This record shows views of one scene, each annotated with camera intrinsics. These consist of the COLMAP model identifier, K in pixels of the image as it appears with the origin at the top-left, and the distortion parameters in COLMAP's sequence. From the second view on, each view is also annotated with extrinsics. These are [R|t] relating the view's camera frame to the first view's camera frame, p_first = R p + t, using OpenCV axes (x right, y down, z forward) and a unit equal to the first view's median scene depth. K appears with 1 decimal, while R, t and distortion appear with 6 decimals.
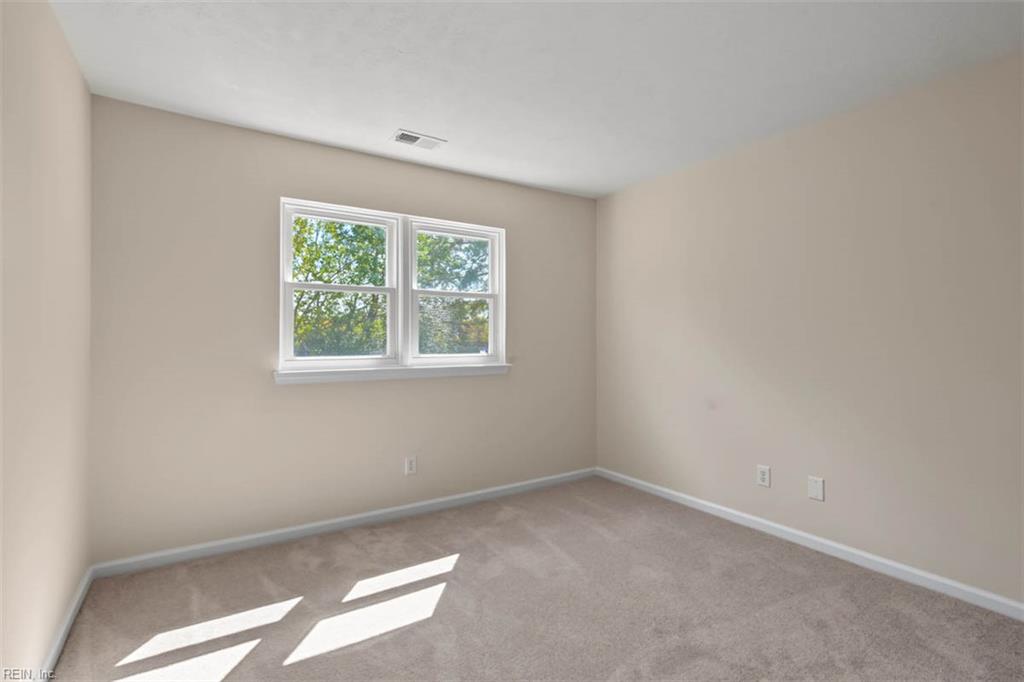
lens RADIAL K [[471.1, 0, 514.0], [0, 471.1, 344.0], [0, 0, 1]] dist [0.000141, 0.000461]
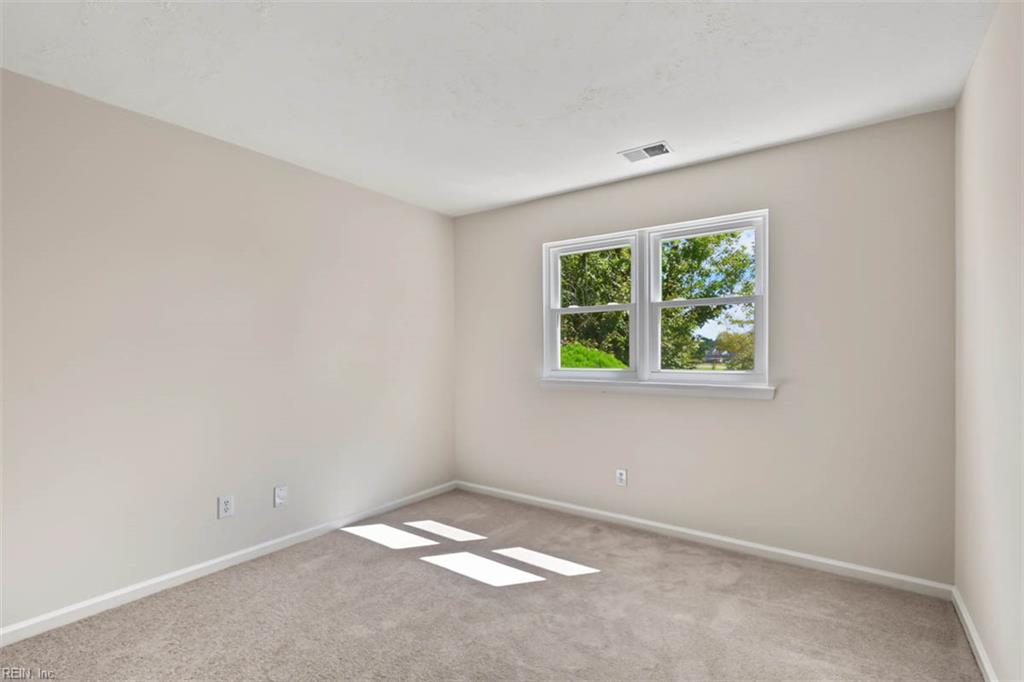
lens RADIAL K [[471.1, 0, 514.0], [0, 471.1, 344.0], [0, 0, 1]] dist [0.000141, 0.000461]
pose [[0.368167, -0.008392, -0.929722, 0.676047], [-0.015846, 0.999757, -0.015299, -0.010654], [0.929625, 0.020365, 0.367945, 0.424638]]
